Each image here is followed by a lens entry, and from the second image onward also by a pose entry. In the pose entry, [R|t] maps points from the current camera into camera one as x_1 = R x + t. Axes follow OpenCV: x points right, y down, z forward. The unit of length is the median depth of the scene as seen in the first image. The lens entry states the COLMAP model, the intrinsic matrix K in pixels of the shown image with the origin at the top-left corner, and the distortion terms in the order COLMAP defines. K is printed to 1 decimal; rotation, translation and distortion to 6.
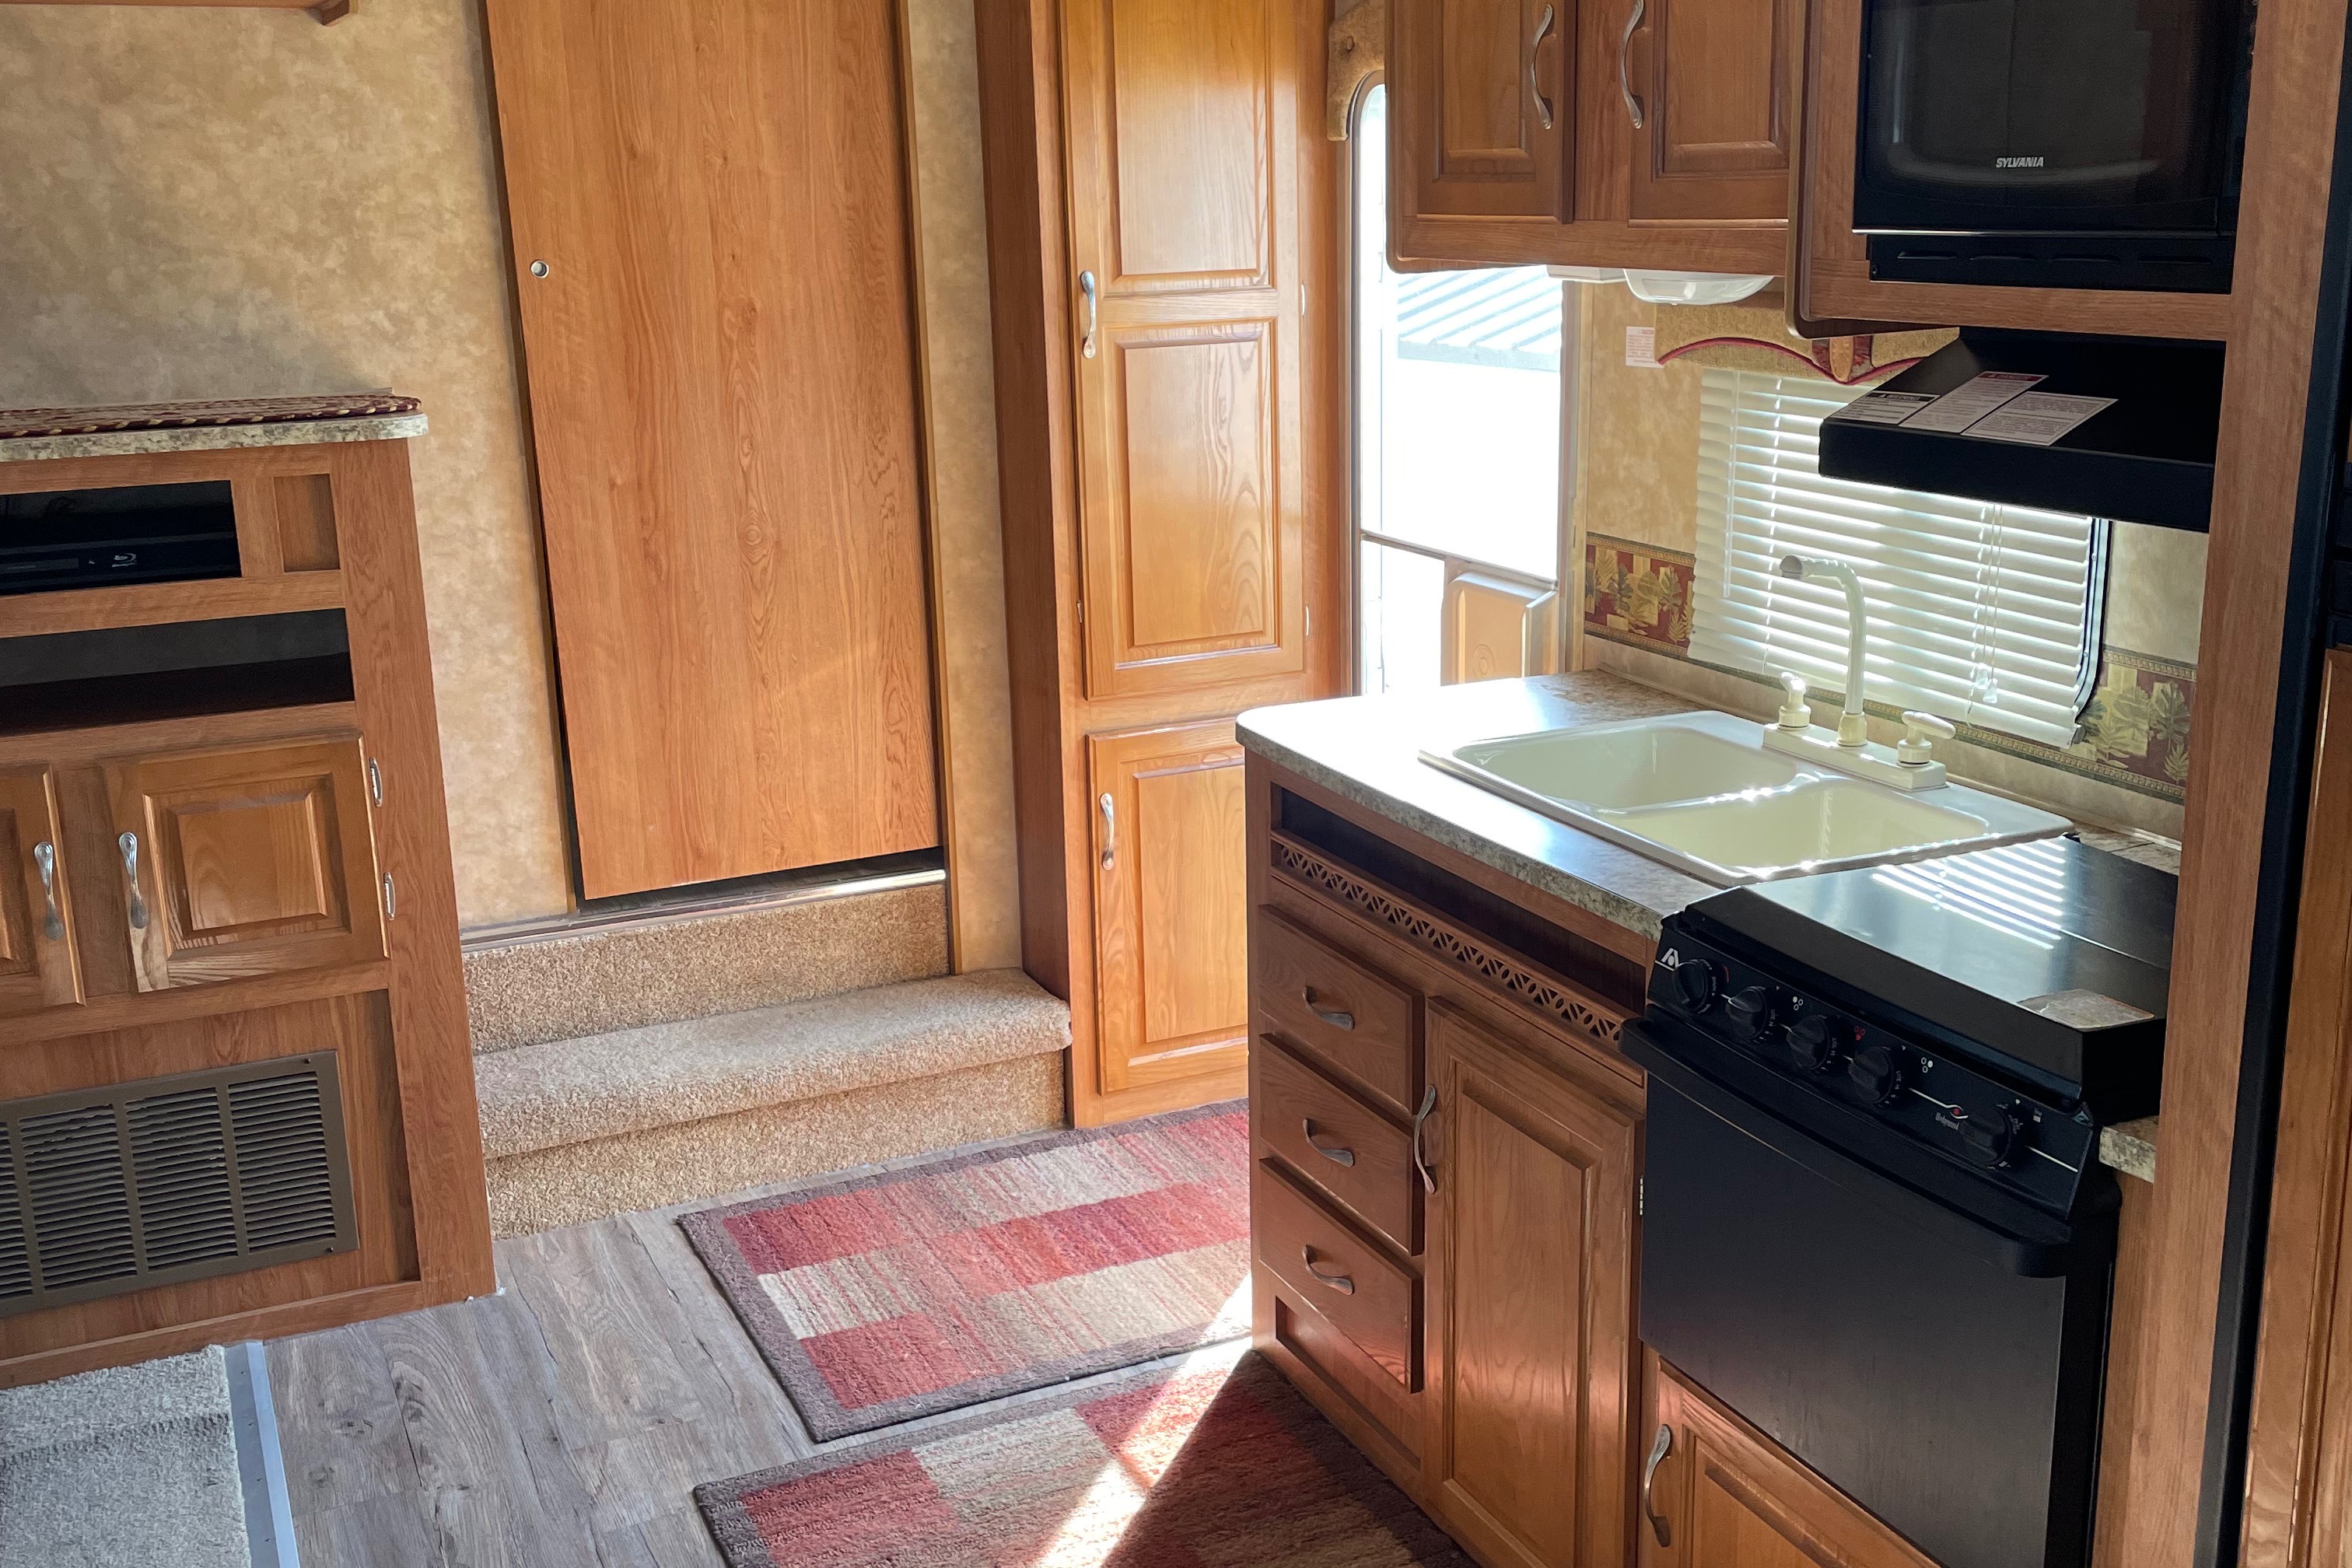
lens RADIAL K [[2451.8, 0, 1176.0], [0, 2451.8, 784.0], [0, 0, 1]] dist [-0.012547, -0.002986]
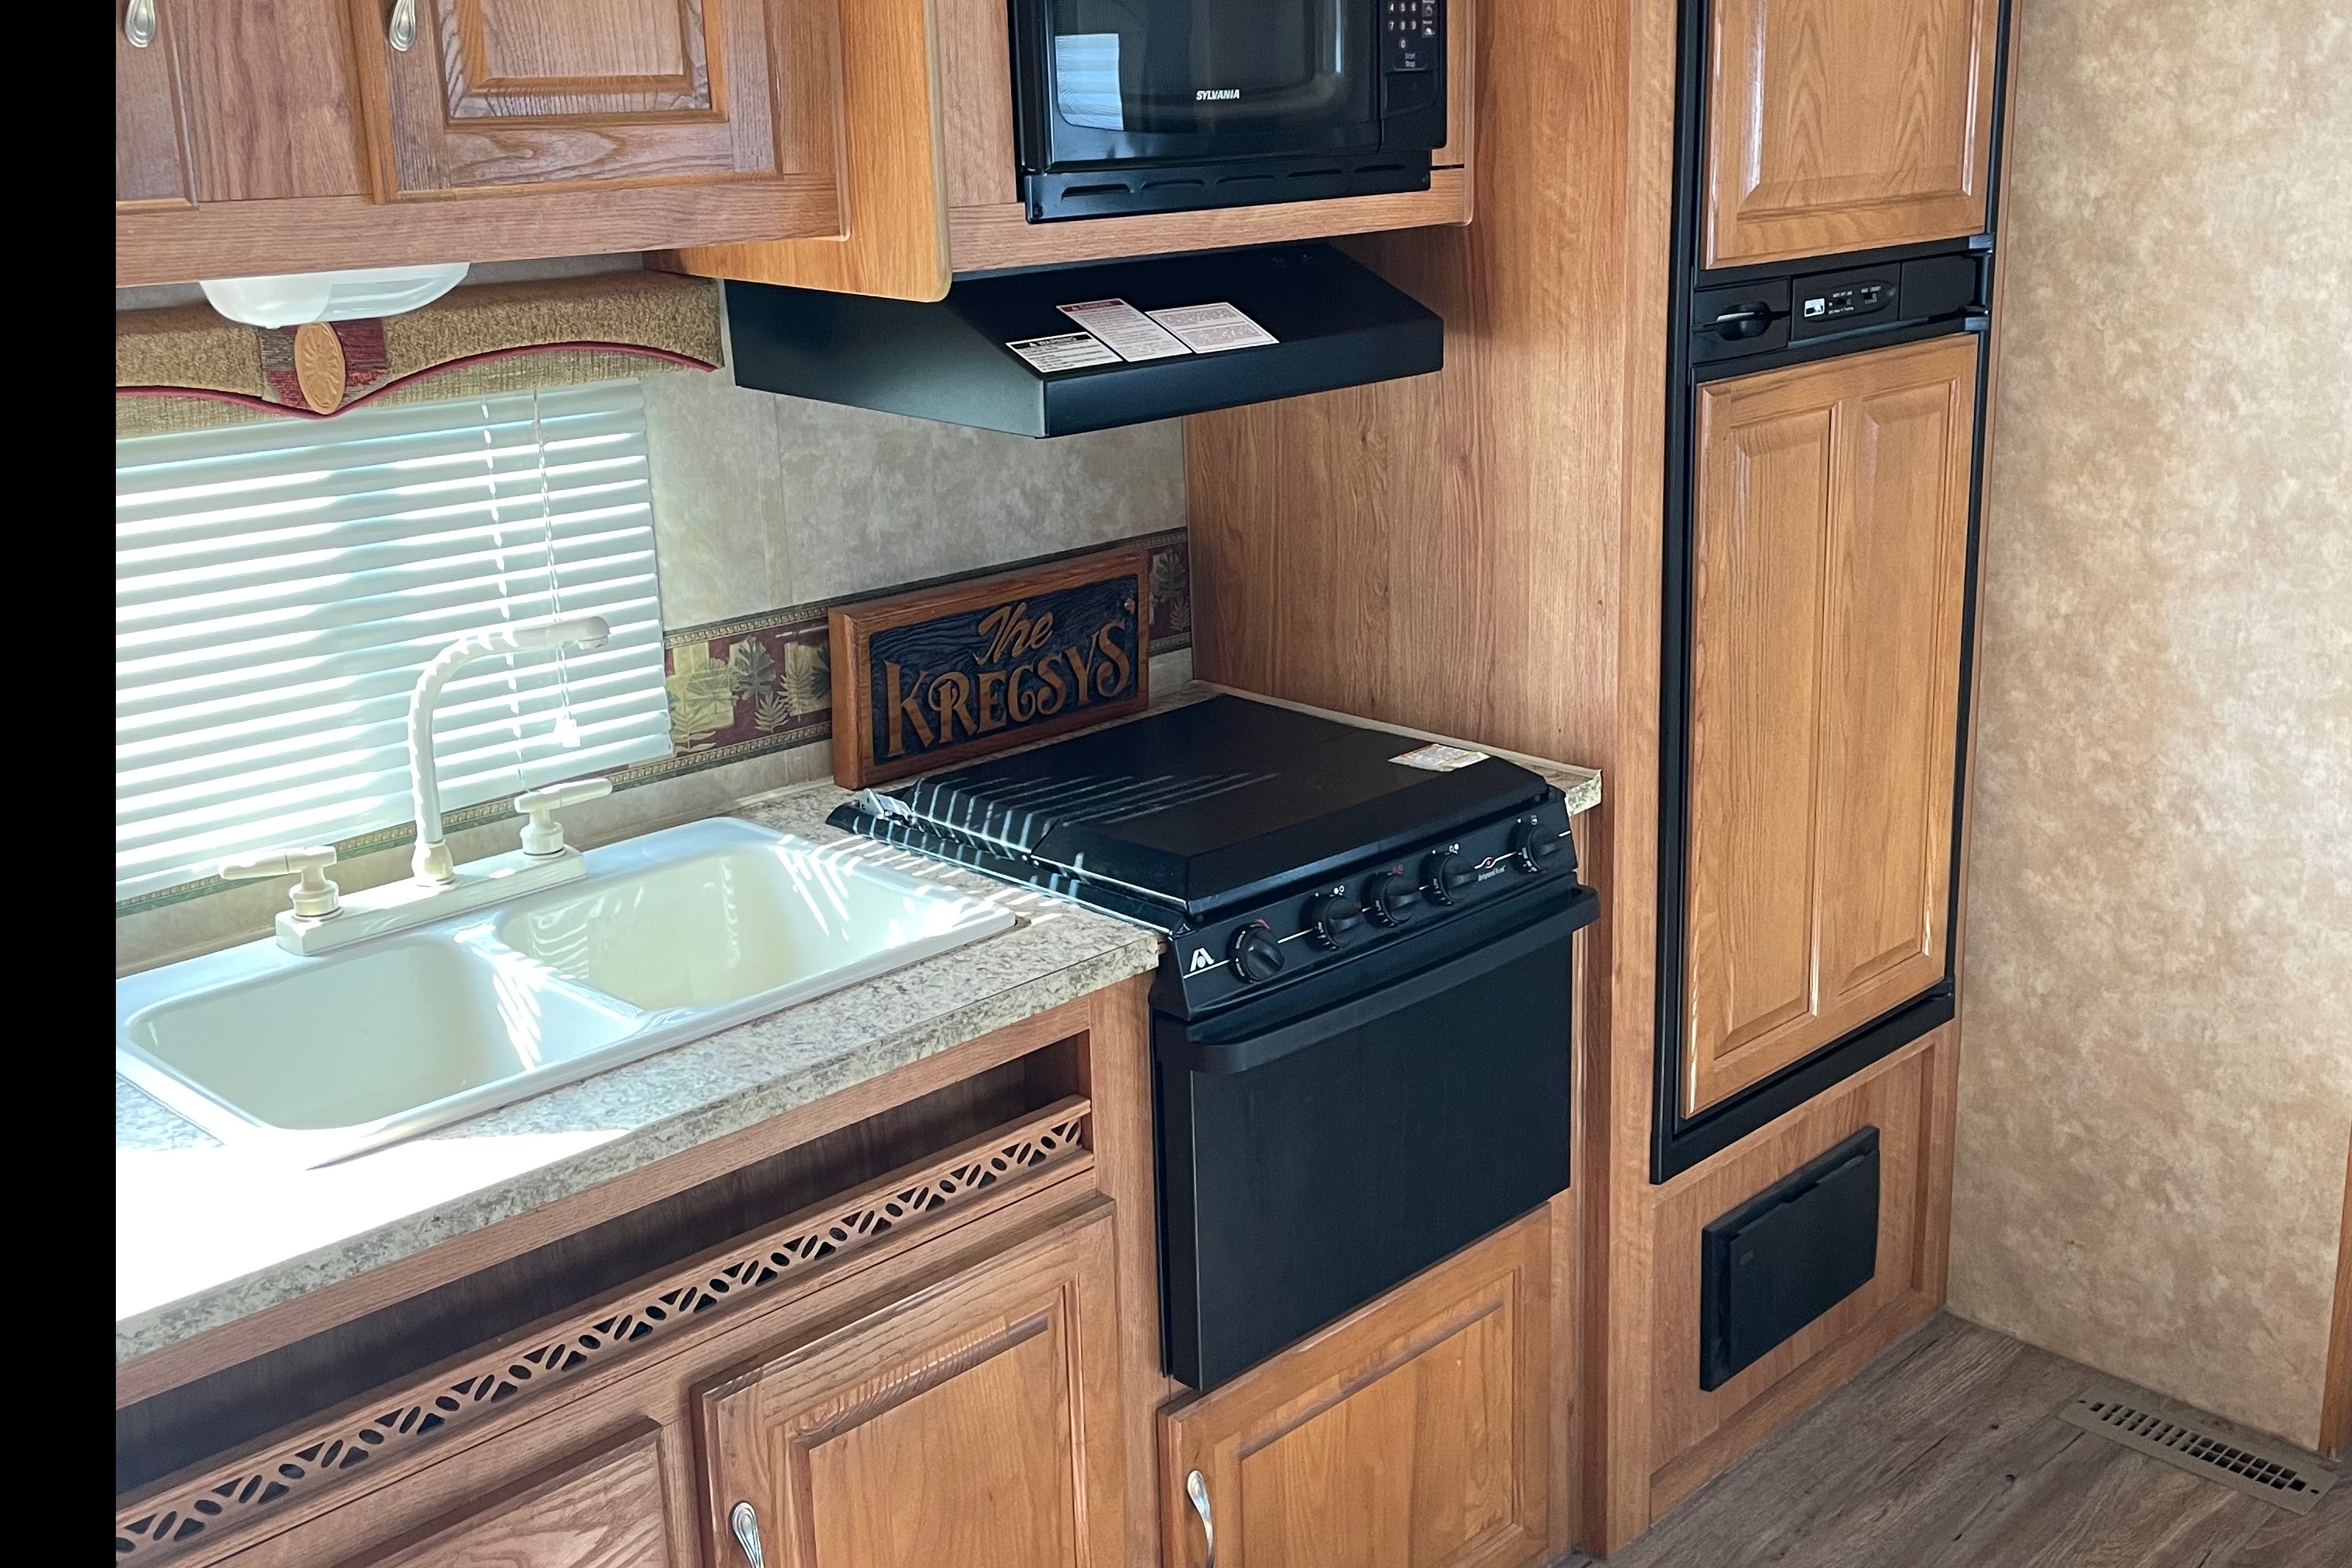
lens RADIAL K [[2451.8, 0, 1176.0], [0, 2451.8, 784.0], [0, 0, 1]] dist [-0.012547, -0.002986]
pose [[-0.362420, -0.236983, 0.901383, -0.542458], [0.250352, 0.906836, 0.339076, -0.272481], [-0.897762, 0.348551, -0.269326, 1.104875]]
